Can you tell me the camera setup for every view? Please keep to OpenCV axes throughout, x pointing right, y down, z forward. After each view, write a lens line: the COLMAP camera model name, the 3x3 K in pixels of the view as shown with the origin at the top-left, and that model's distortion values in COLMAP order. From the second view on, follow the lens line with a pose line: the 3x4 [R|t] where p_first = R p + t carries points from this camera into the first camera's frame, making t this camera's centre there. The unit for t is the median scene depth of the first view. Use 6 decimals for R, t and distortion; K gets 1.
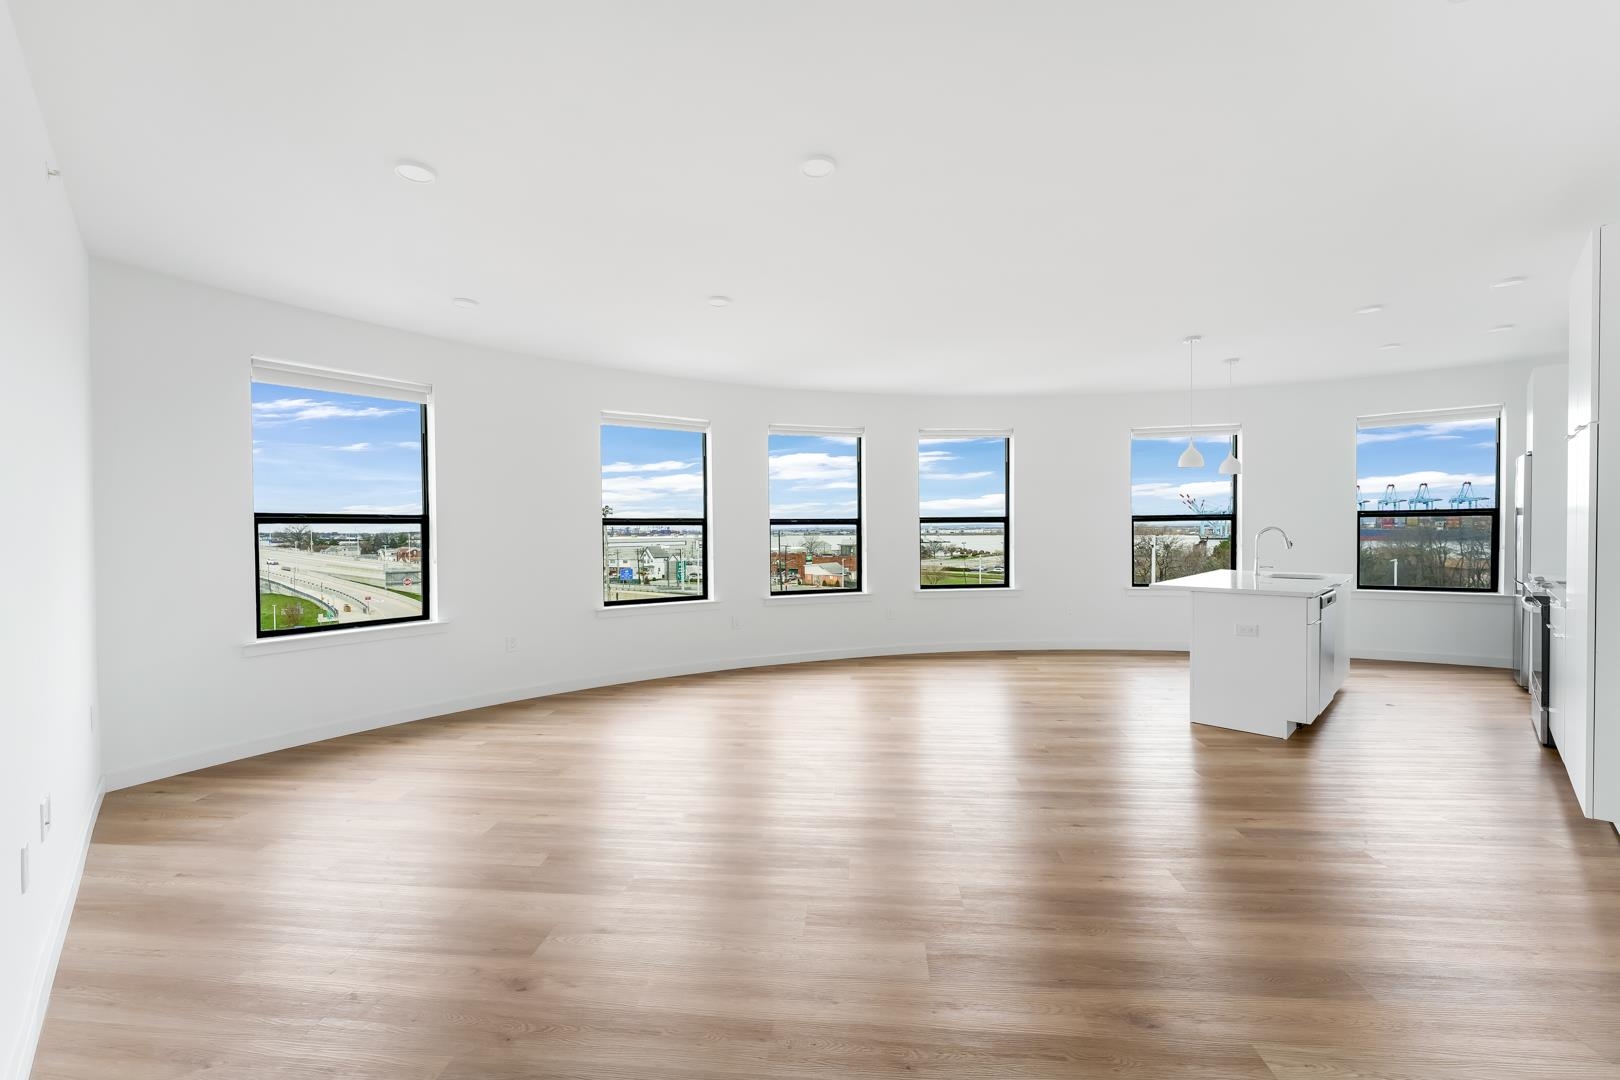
lens RADIAL K [[650.8, 0, 814.3], [0, 650.8, 541.5], [0, 0, 1]] dist [-0.012598, -0.000123]
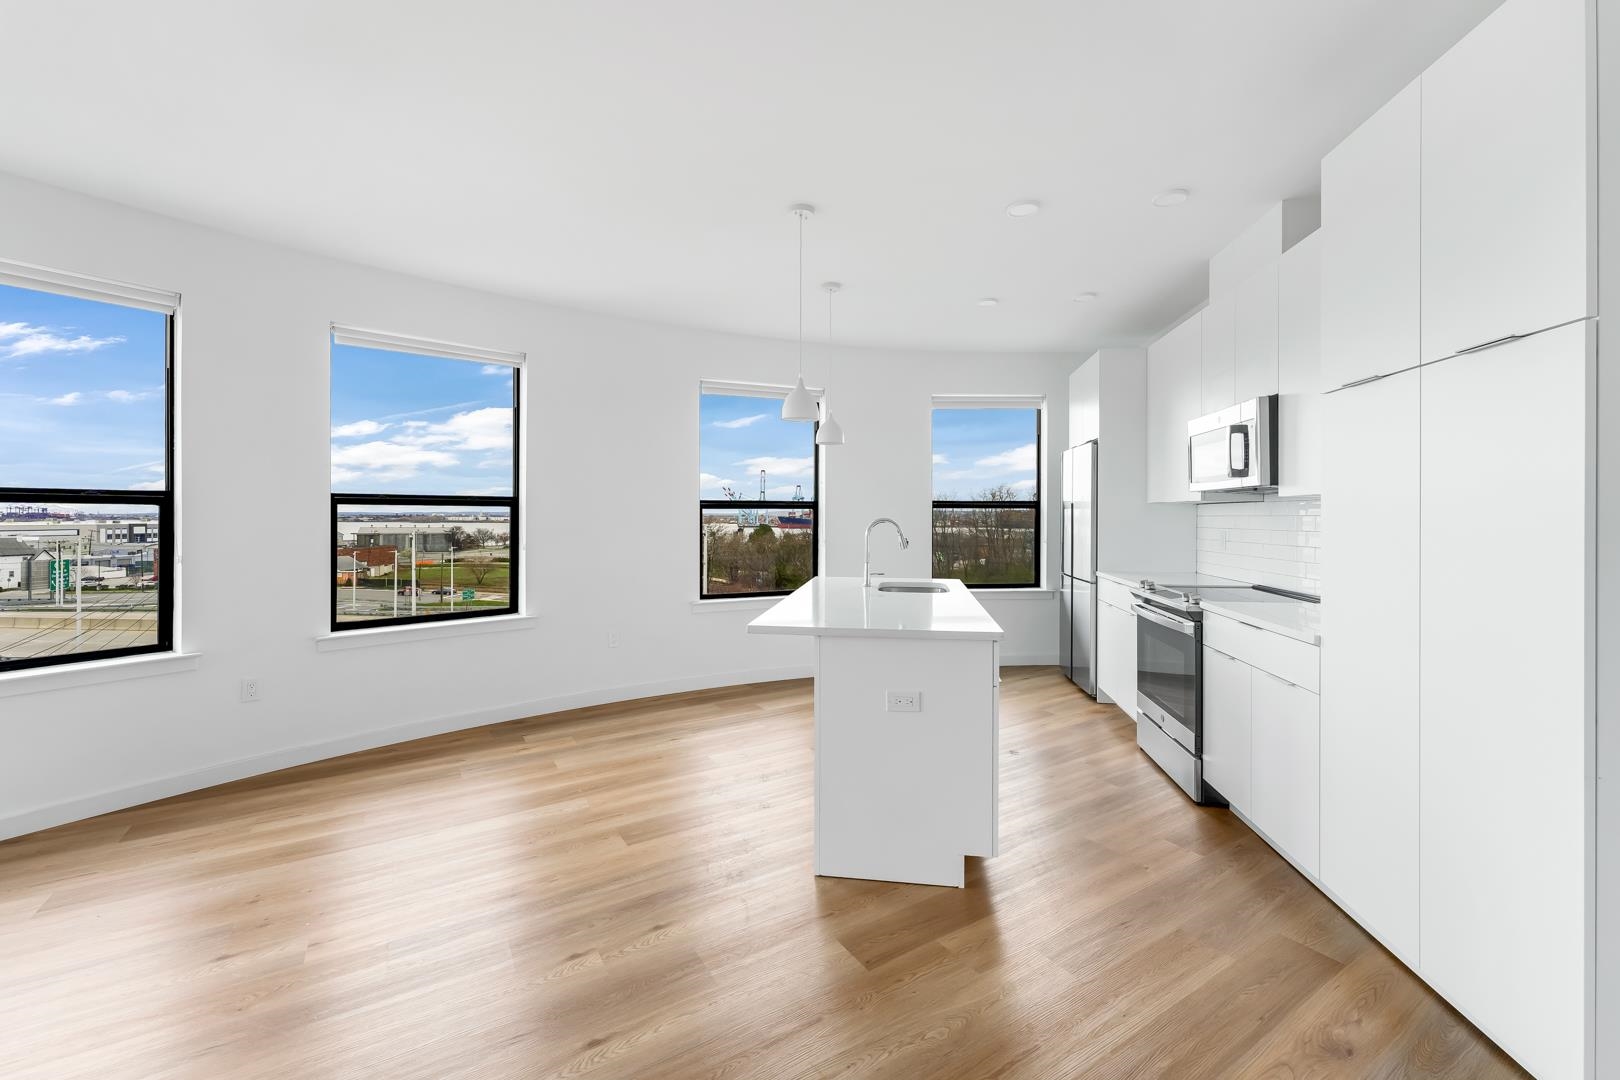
lens RADIAL K [[665.4, 0, 794.1], [0, 665.4, 511.6], [0, 0, 1]] dist [0.016793, 0.000119]
pose [[0.810062, 0.014384, 0.586168, 0.183907], [0.001279, 0.999653, -0.026298, -0.010243], [-0.586343, 0.022053, 0.809762, 0.433534]]
